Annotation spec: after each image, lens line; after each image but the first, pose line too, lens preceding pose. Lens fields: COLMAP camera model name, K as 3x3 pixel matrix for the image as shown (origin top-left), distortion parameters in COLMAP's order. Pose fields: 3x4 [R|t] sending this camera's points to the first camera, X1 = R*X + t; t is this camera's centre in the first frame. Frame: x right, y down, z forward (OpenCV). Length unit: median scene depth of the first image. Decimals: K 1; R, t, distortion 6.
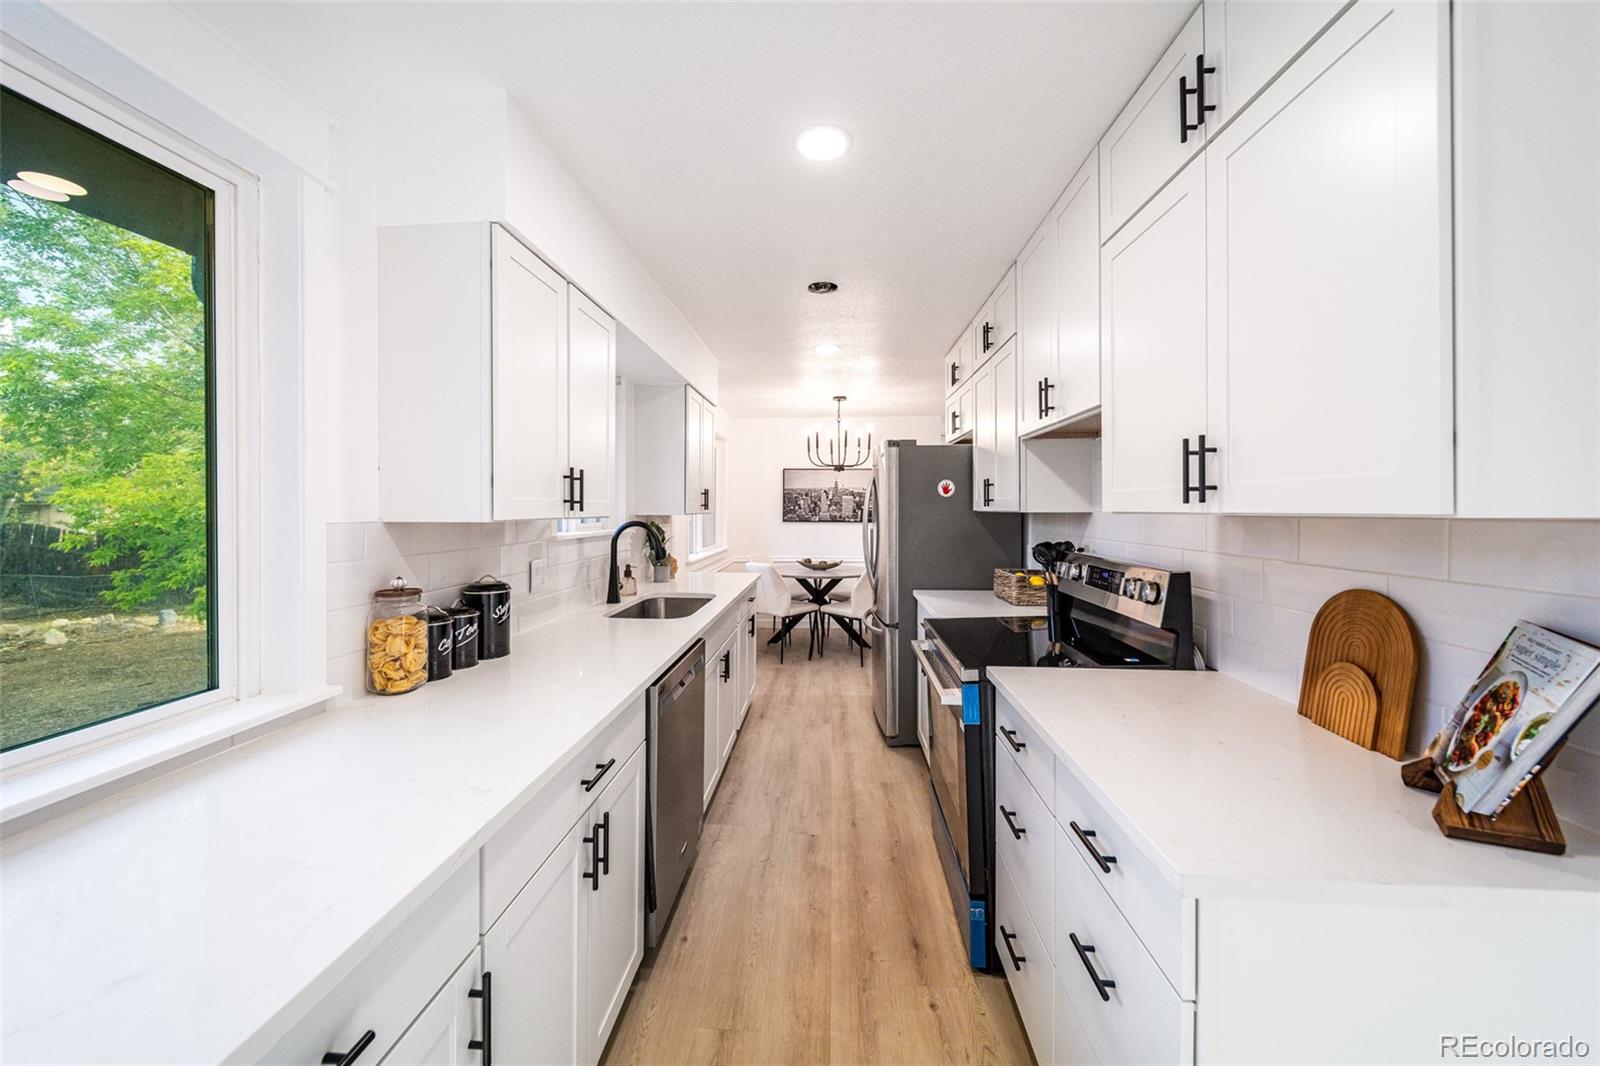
lens RADIAL K [[559.6, 0, 799.0], [0, 559.6, 517.9], [0, 0, 1]] dist [0.001611, -0.000058]
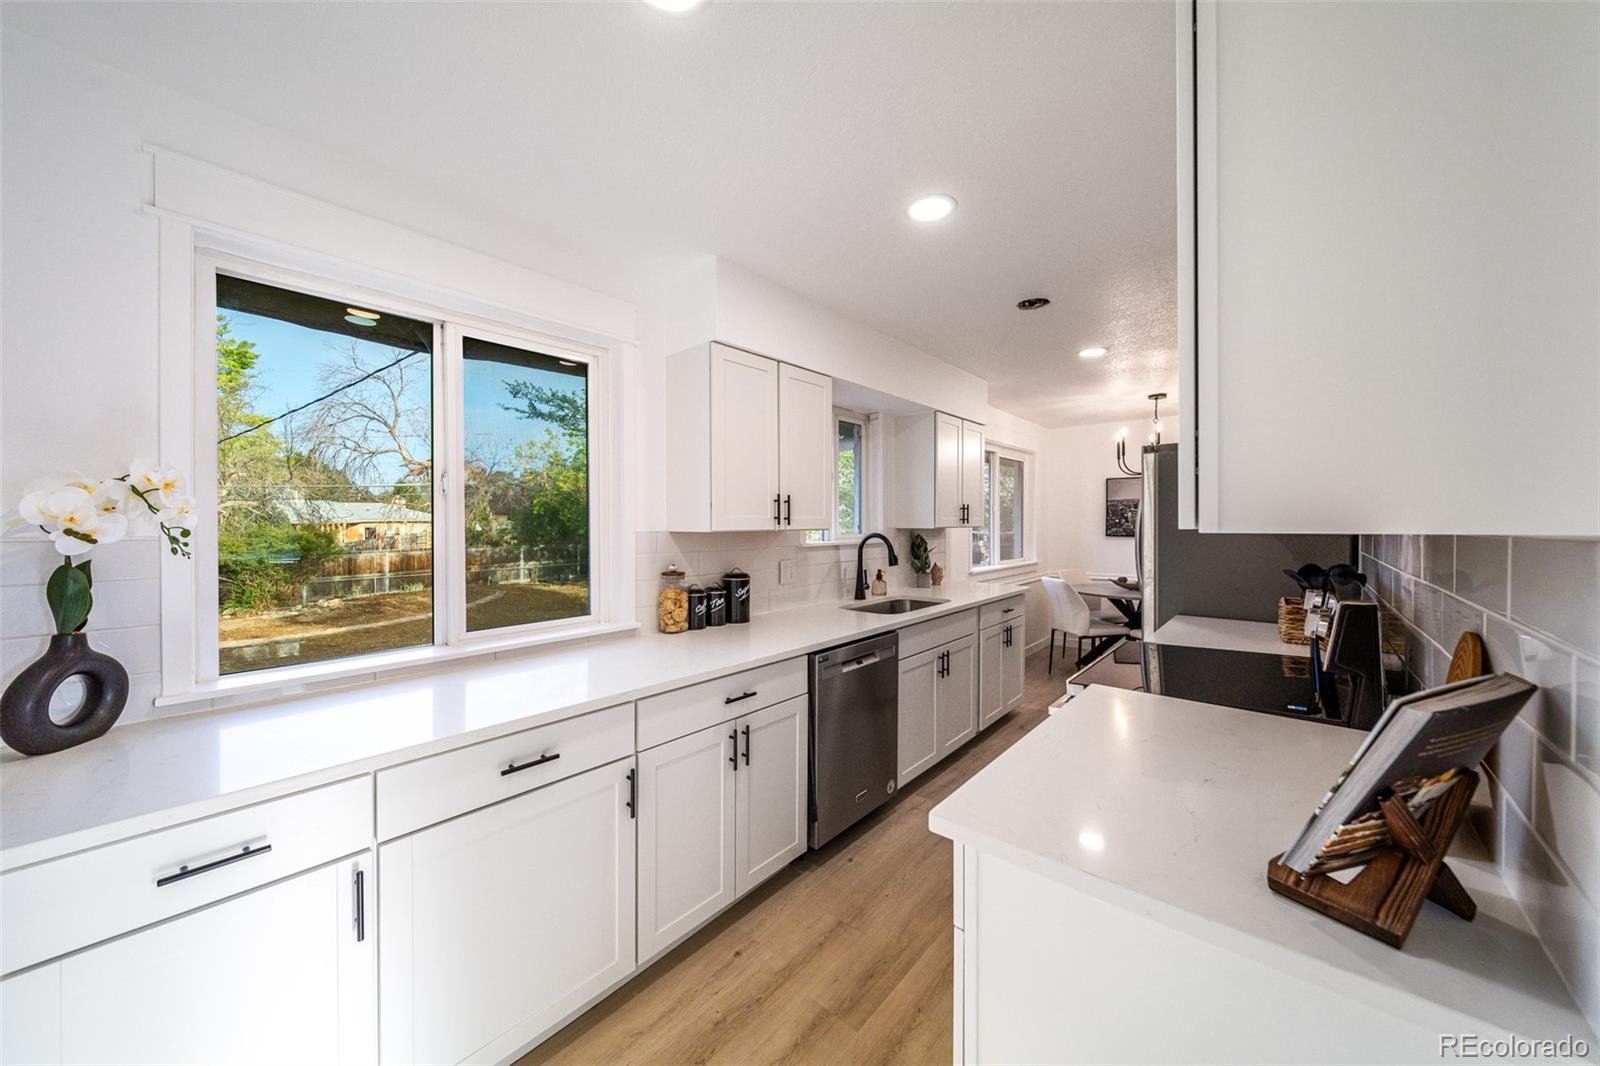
lens RADIAL K [[559.6, 0, 819.7], [0, 559.6, 535.7], [0, 0, 1]] dist [0.001611, -0.000058]
pose [[0.803221, 0.012416, -0.595552, 0.522159], [-0.007618, 0.999915, 0.010571, -0.000817], [0.595633, -0.003954, 0.803247, -0.068633]]
